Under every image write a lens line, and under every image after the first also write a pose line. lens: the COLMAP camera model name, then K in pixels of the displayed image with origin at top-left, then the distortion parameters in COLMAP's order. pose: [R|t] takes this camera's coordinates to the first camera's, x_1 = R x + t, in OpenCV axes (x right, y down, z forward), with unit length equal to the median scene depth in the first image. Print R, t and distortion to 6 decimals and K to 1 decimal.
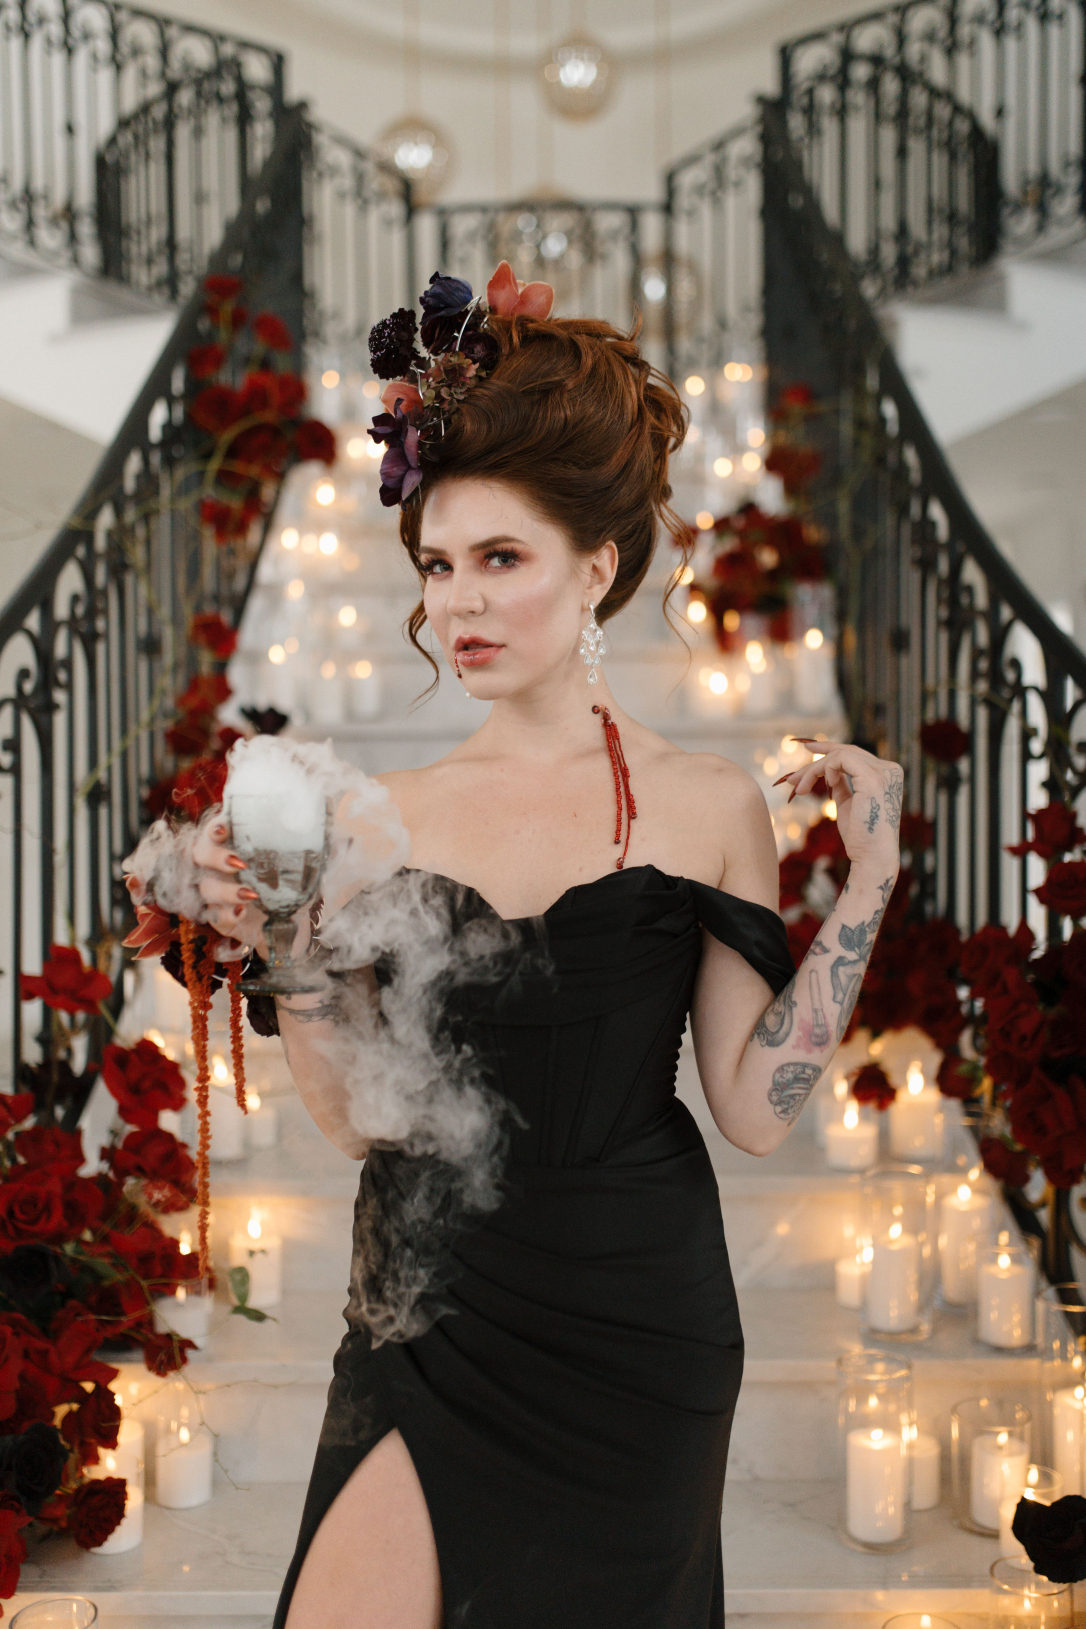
lens RADIAL K [[1635.5, 0, 543.0], [0, 1635.5, 814.5], [0, 0, 1]] dist [-0.008398, -0.015027]
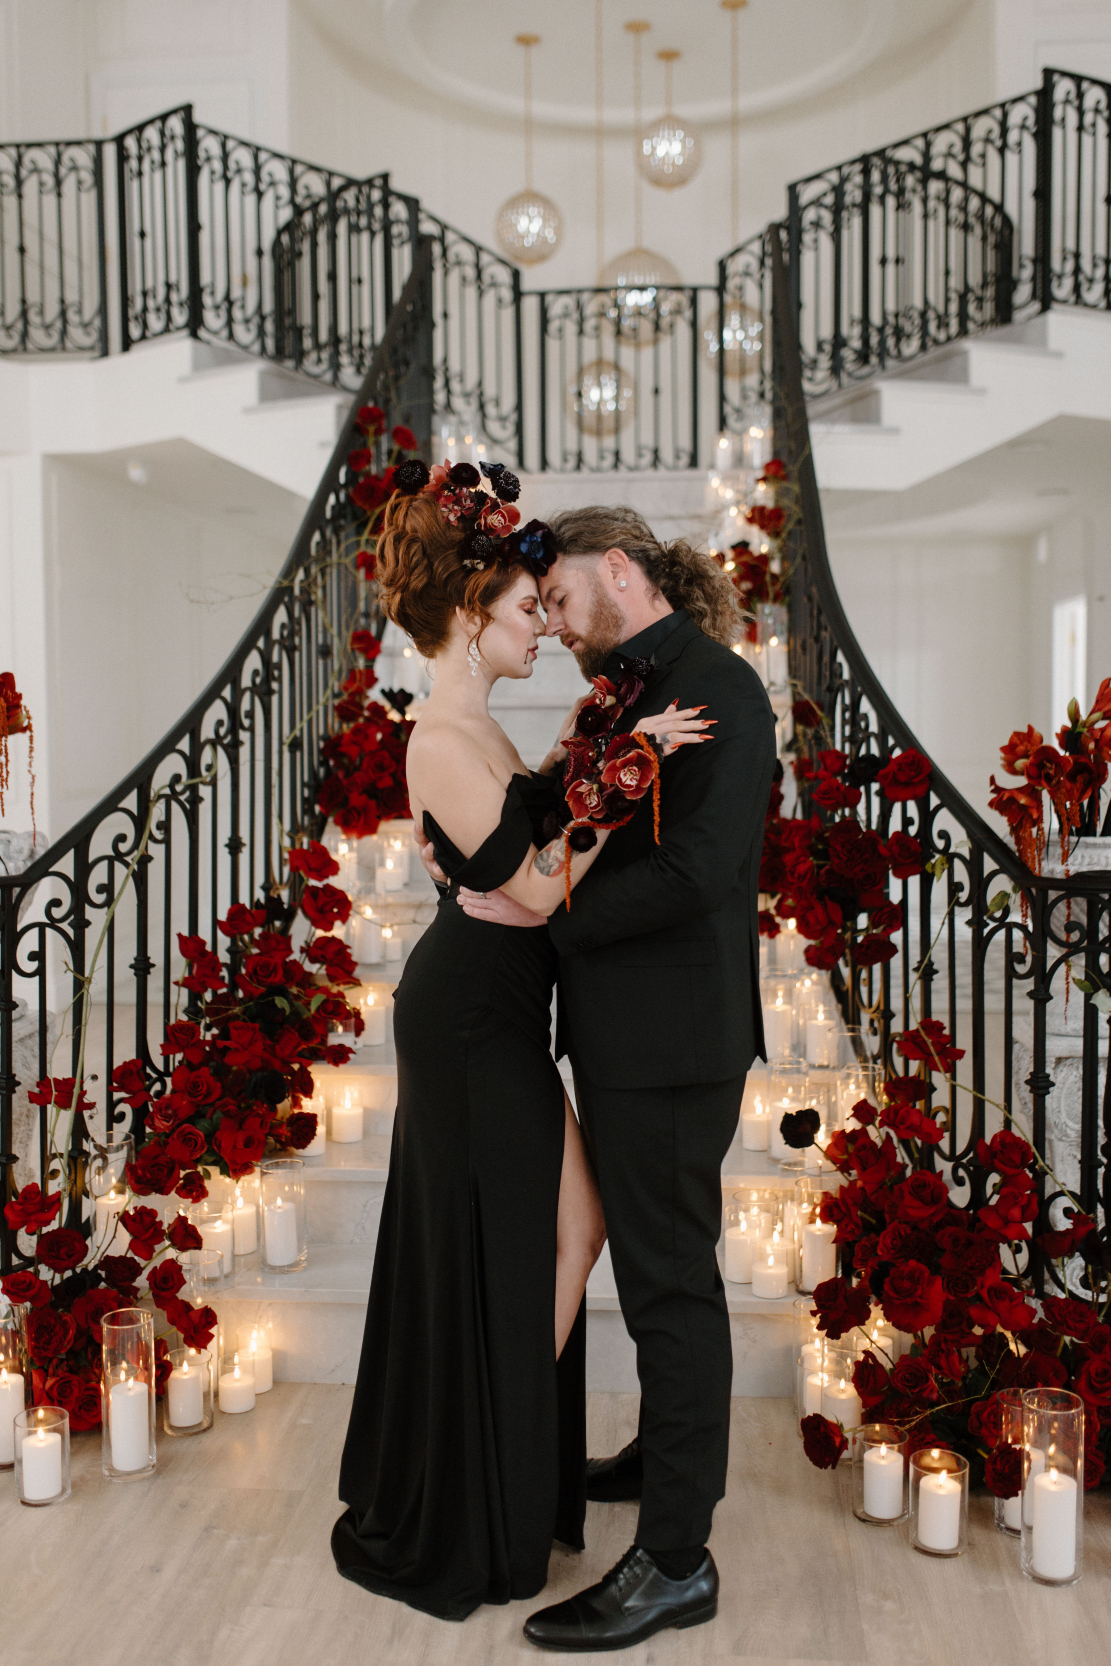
lens RADIAL K [[1672.7, 0, 555.5], [0, 1672.7, 833.0], [0, 0, 1]] dist [-0.008398, -0.015027]
pose [[0.996318, 0.007545, -0.085399, 0.118760], [-0.005038, 0.999551, 0.029528, 0.023028], [0.085583, -0.028989, 0.995909, -0.586796]]
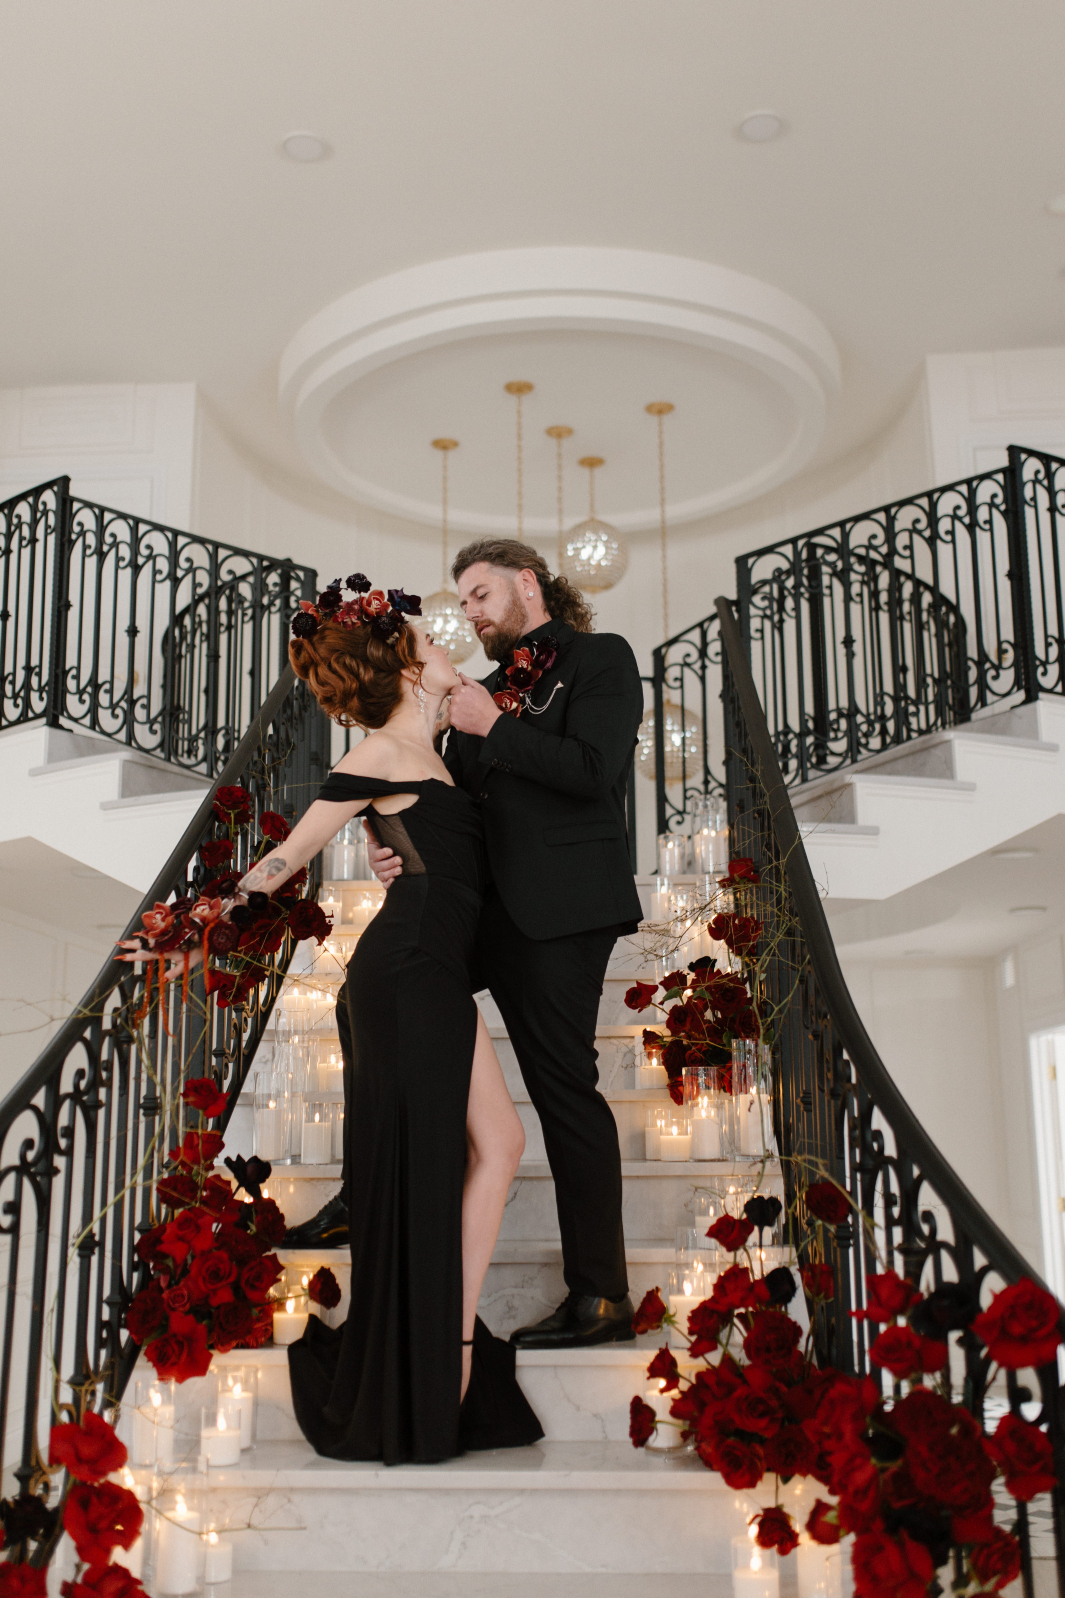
lens RADIAL K [[1633.8, 0, 533.0], [0, 1633.8, 799.0], [0, 0, 1]] dist [-0.003474, 0.013167]
pose [[0.998766, -0.009788, -0.048685, 0.085312], [-0.002280, 0.970312, -0.241847, -0.035433], [0.049607, 0.241660, 0.969092, -0.147839]]
